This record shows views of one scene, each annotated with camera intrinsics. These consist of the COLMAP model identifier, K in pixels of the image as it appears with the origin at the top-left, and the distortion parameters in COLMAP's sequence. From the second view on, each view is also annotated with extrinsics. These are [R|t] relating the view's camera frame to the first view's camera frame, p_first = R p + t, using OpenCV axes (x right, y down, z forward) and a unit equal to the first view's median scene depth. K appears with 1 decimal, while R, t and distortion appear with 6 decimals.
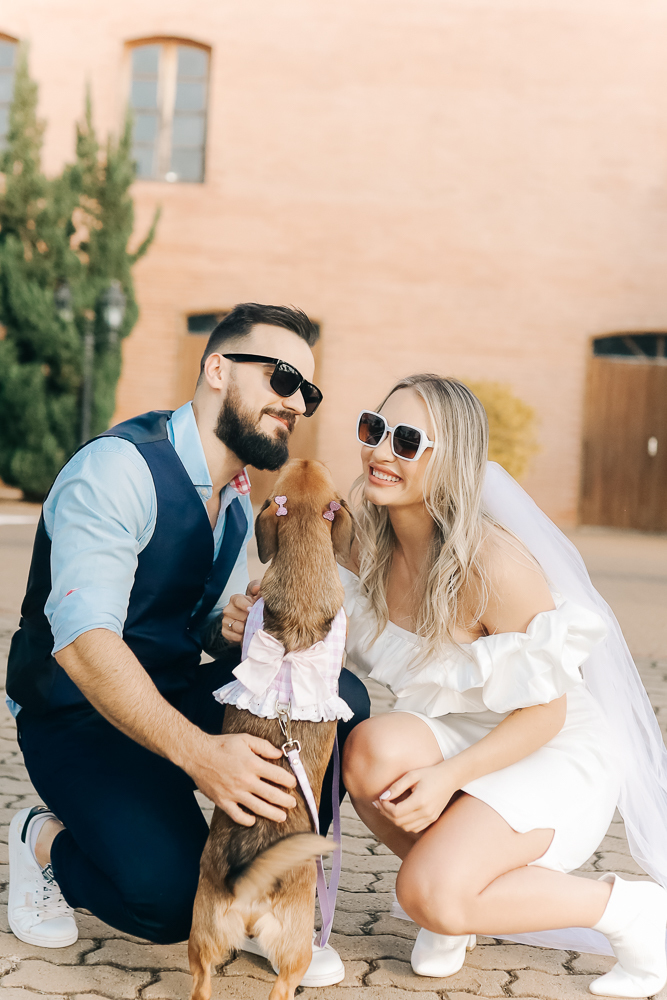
lens RADIAL K [[1572.0, 0, 334.4], [0, 1572.0, 519.0], [0, 0, 1]] dist [-0.037406, 0.026910]
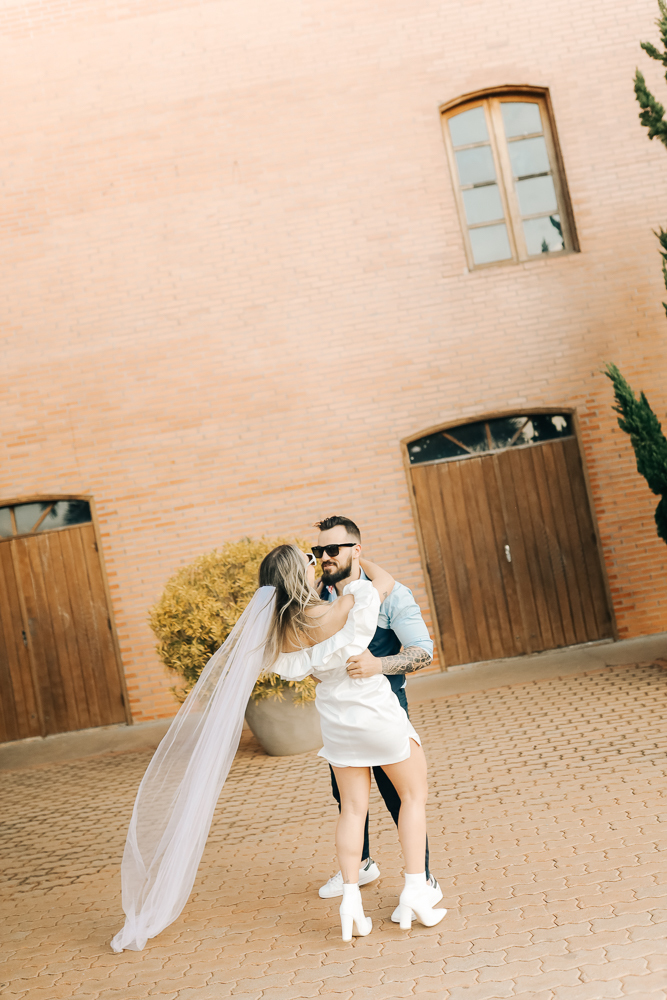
lens RADIAL K [[962.6, 0, 331.6], [0, 962.6, 506.6], [0, 0, 1]] dist [-0.050428, 0.066081]
pose [[0.972227, -0.230852, 0.038487, 0.109855], [0.232692, 0.971087, -0.053328, -0.072327], [-0.025064, 0.060803, 0.997835, 0.552519]]
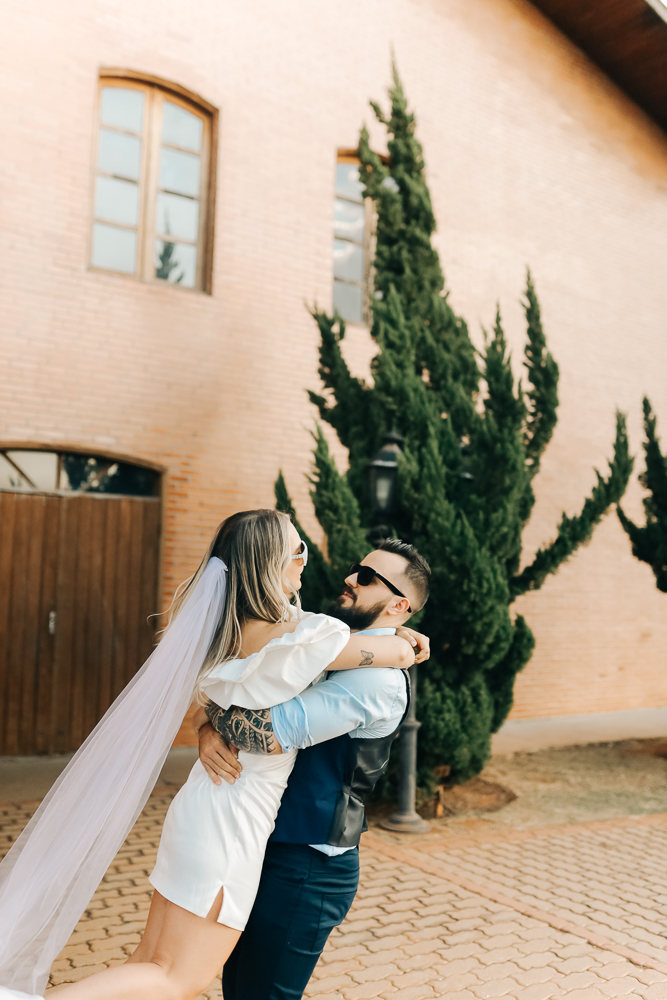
lens RADIAL K [[962.6, 0, 331.6], [0, 962.6, 506.6], [0, 0, 1]] dist [-0.050428, 0.066081]
pose [[0.785359, 0.012115, 0.618922, 0.051693], [0.027648, 0.998124, -0.054620, -0.077469], [-0.618423, 0.060009, 0.783551, 0.687090]]
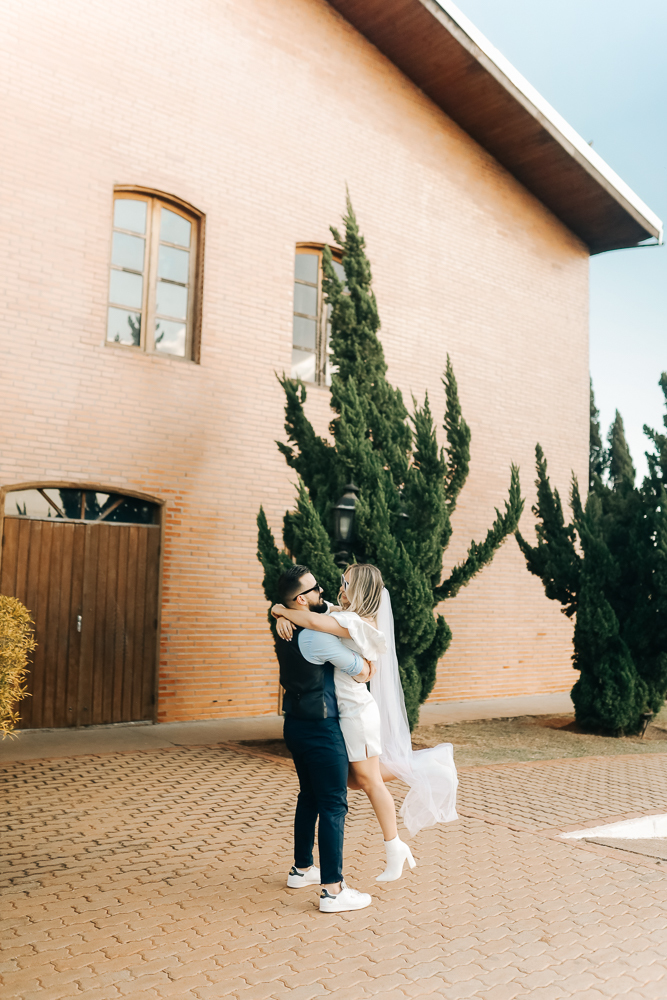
lens RADIAL K [[962.6, 0, 331.6], [0, 962.6, 506.6], [0, 0, 1]] dist [-0.050428, 0.066081]
pose [[0.729814, 0.021057, 0.683321, -0.055695], [0.027272, 0.997833, -0.059876, -0.082726], [-0.683101, 0.062334, 0.727659, 0.597985]]
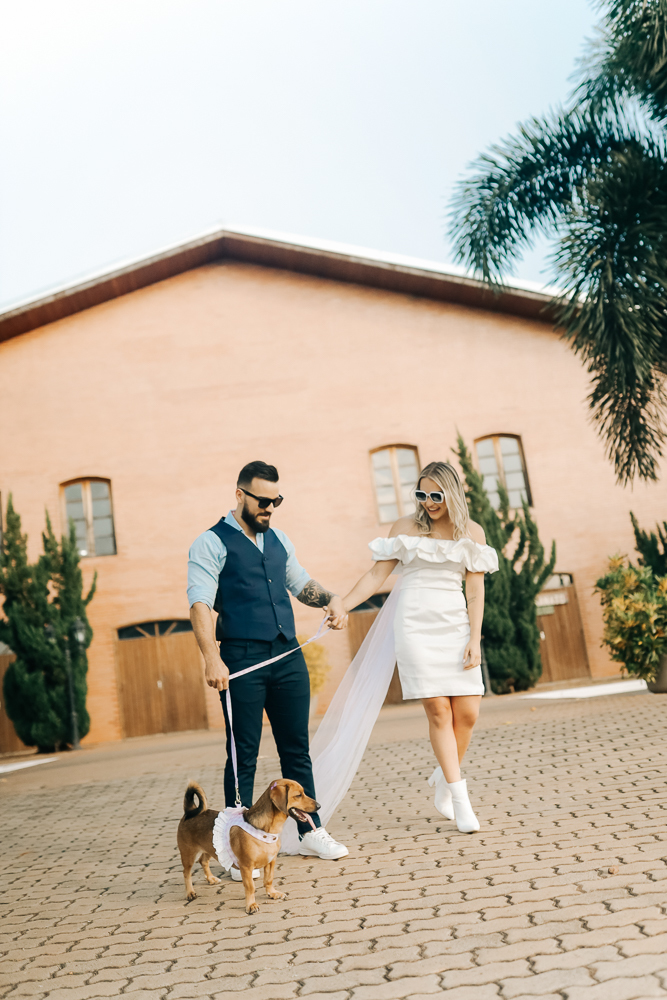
lens RADIAL K [[980.9, 0, 334.2], [0, 980.9, 516.9], [0, 0, 1]] dist [-0.051309, 0.019008]
pose [[0.973227, -0.156174, 0.168639, -0.026817], [0.189094, 0.961128, -0.201189, 0.015870], [-0.130663, 0.227691, 0.964927, -0.120375]]
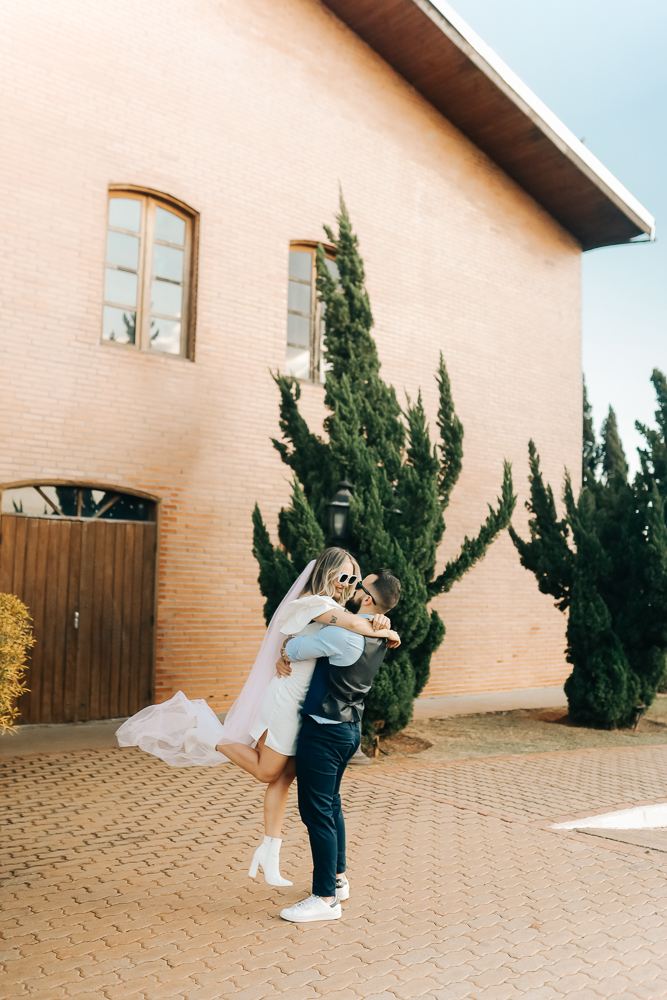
lens RADIAL K [[962.6, 0, 331.6], [0, 962.6, 506.6], [0, 0, 1]] dist [-0.050428, 0.066081]
pose [[0.726577, 0.014898, 0.686923, -0.058918], [0.031457, 0.997995, -0.054917, -0.083028], [-0.686364, 0.061510, 0.724652, 0.593783]]
